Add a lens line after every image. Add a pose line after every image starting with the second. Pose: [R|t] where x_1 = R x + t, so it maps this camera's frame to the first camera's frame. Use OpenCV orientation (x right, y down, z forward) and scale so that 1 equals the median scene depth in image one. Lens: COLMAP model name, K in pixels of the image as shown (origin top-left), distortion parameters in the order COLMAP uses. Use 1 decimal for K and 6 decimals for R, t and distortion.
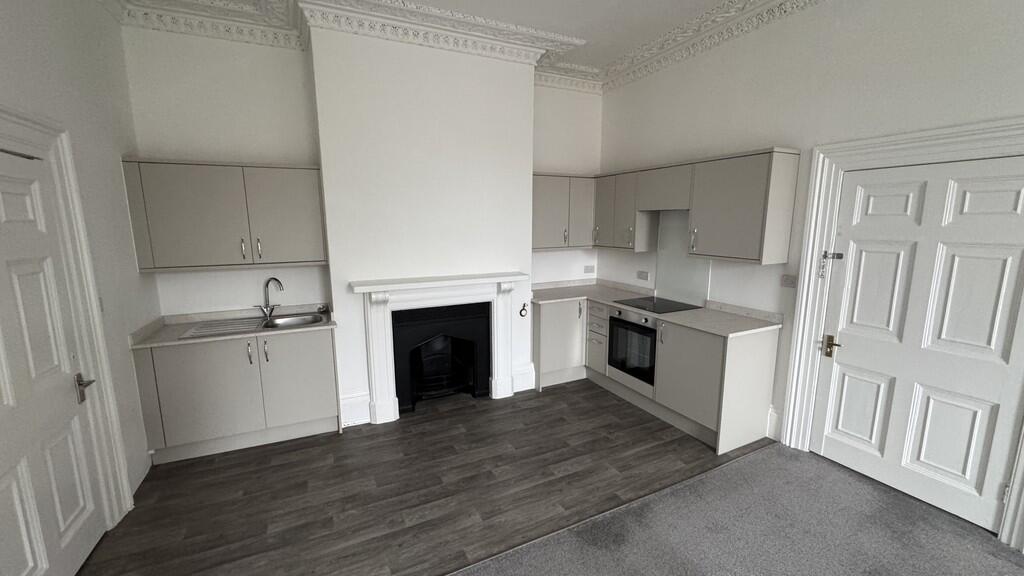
lens RADIAL K [[407.5, 0, 512.0], [0, 407.5, 288.0], [0, 0, 1]] dist [0.000050, -0.000013]
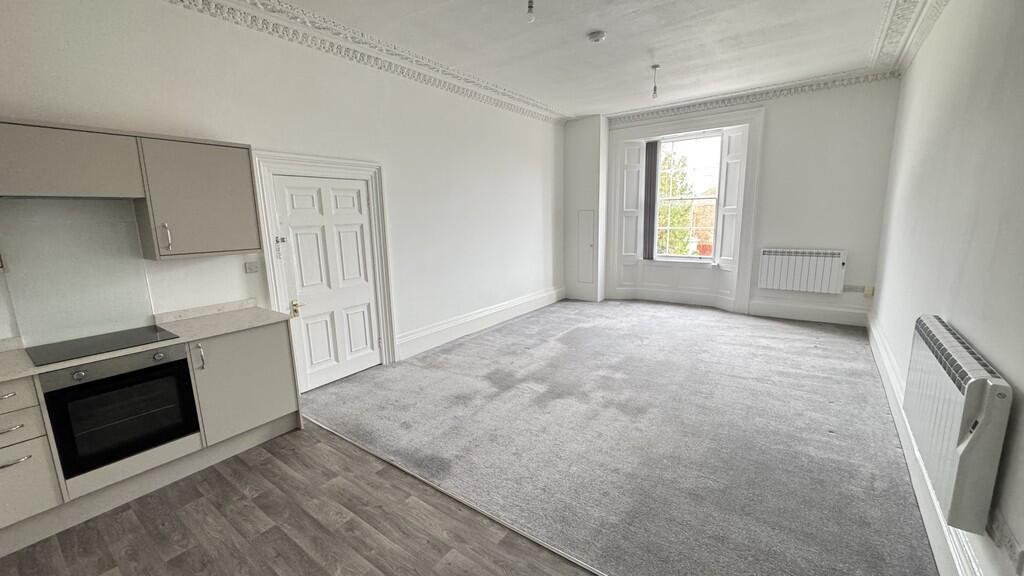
lens RADIAL K [[407.5, 0, 512.0], [0, 407.5, 288.0], [0, 0, 1]] dist [0.000050, -0.000013]
pose [[-0.465258, -0.145071, 0.873206, -0.718331], [0.170052, 0.953455, 0.249010, -0.136144], [-0.868687, 0.264344, -0.418933, 0.978548]]
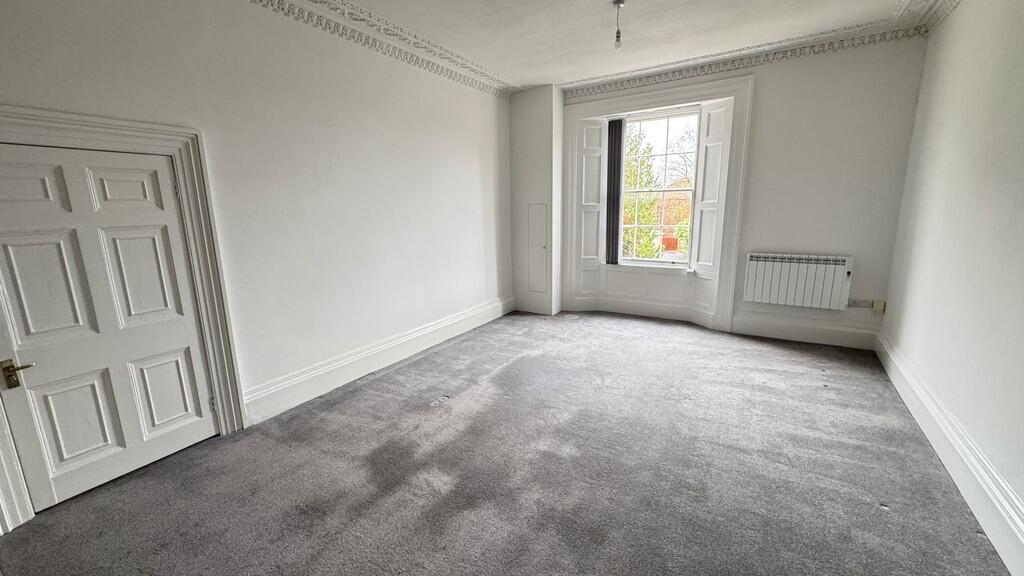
lens RADIAL K [[407.5, 0, 512.0], [0, 407.5, 288.0], [0, 0, 1]] dist [0.000050, -0.000013]
pose [[-0.531407, -0.155939, 0.832640, -0.339820], [0.159357, 0.946960, 0.279054, -0.076422], [-0.831993, 0.280978, -0.478371, 0.571472]]
